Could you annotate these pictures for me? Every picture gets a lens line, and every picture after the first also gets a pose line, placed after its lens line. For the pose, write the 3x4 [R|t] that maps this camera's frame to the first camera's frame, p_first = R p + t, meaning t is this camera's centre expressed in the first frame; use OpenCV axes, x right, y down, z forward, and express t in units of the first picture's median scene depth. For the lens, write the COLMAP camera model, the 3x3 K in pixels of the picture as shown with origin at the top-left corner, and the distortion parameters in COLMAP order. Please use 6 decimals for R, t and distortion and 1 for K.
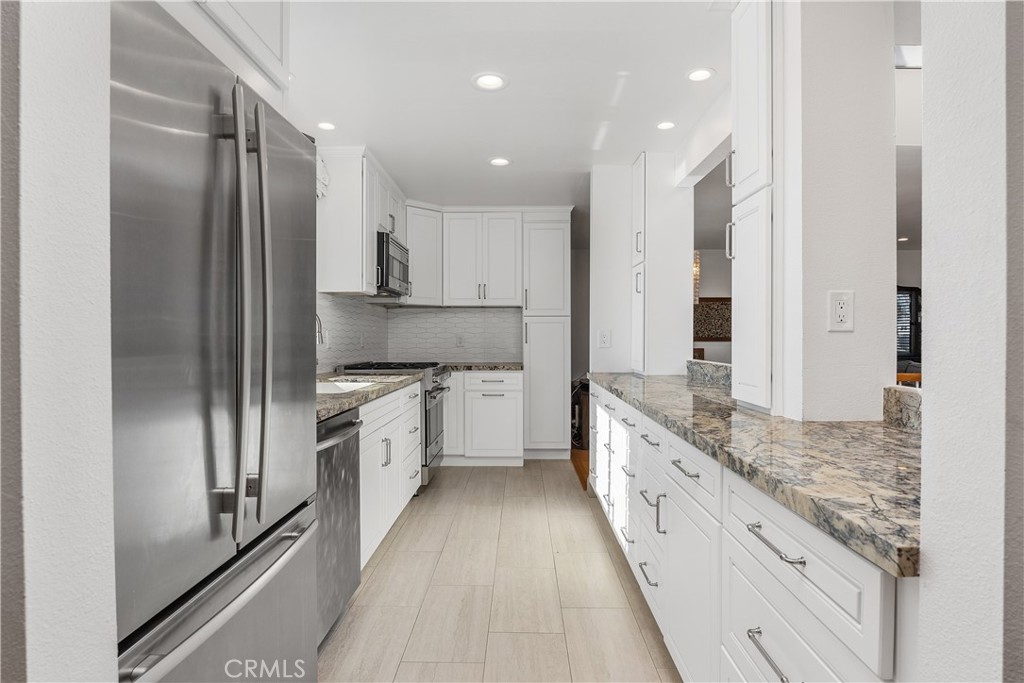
lens RADIAL K [[538.4, 0, 512.0], [0, 538.4, 341.5], [0, 0, 1]] dist [-0.023084, 0.000879]
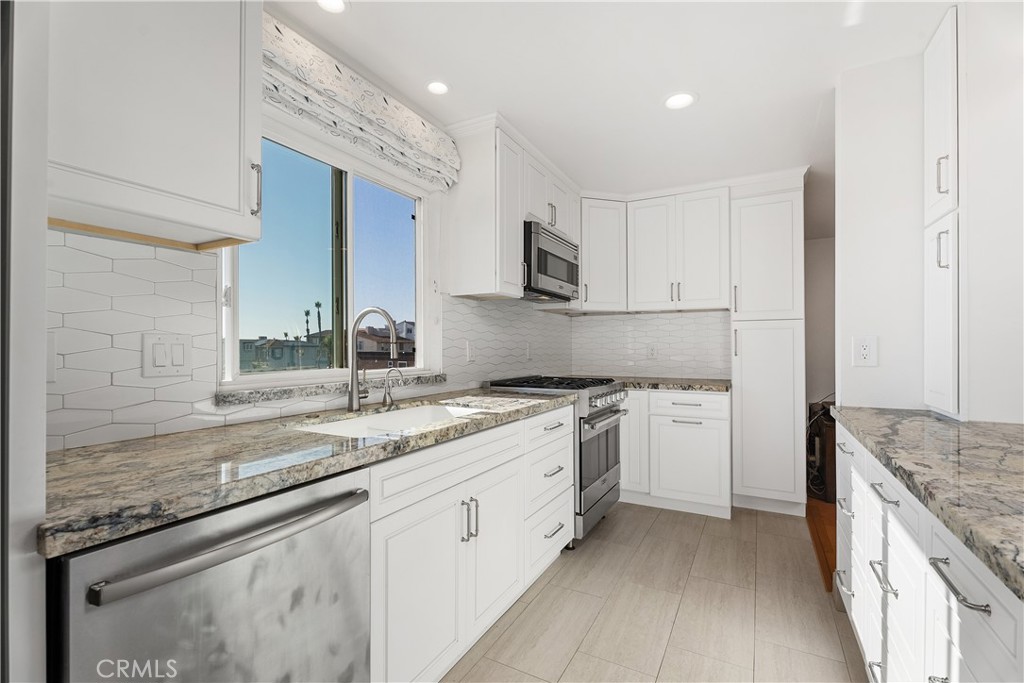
lens RADIAL K [[454.8, 0, 512.0], [0, 454.8, 341.5], [0, 0, 1]] dist [0.000338, 0.000024]
pose [[0.886990, -0.004885, -0.461764, 0.060419], [-0.003219, 0.999854, -0.016762, -0.007298], [0.461778, 0.016354, 0.886845, 0.391422]]
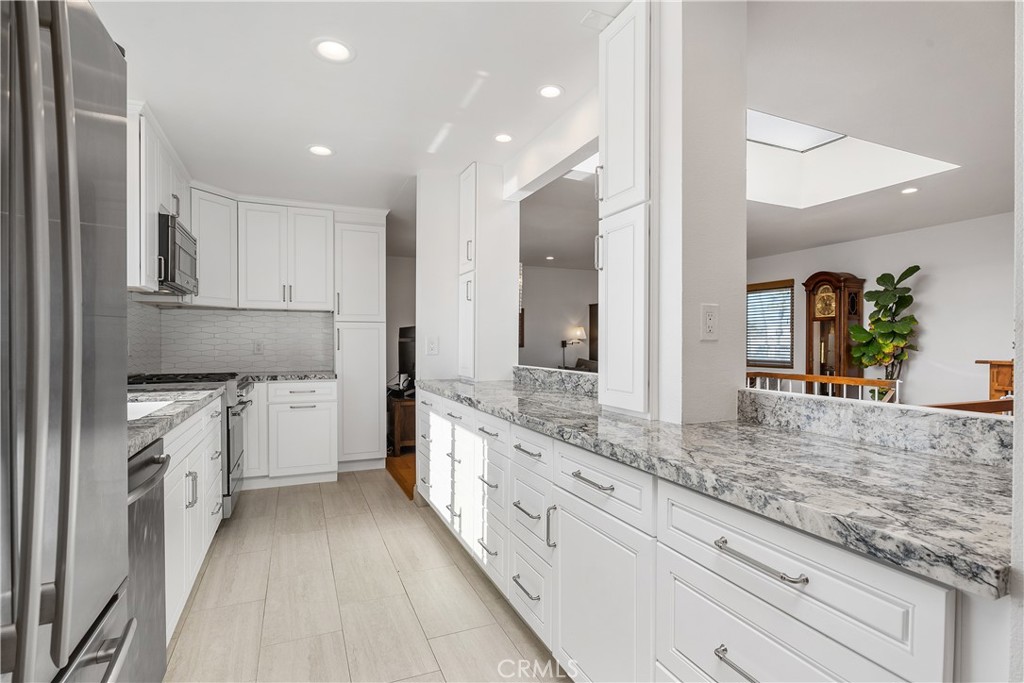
lens RADIAL K [[502.4, 0, 514.0], [0, 502.4, 348.1], [0, 0, 1]] dist [-0.004870, -0.001289]
pose [[0.910800, -0.002151, 0.412842, -0.080265], [0.001165, 0.999996, 0.002640, -0.003021], [-0.412846, -0.001923, 0.910799, 0.098694]]
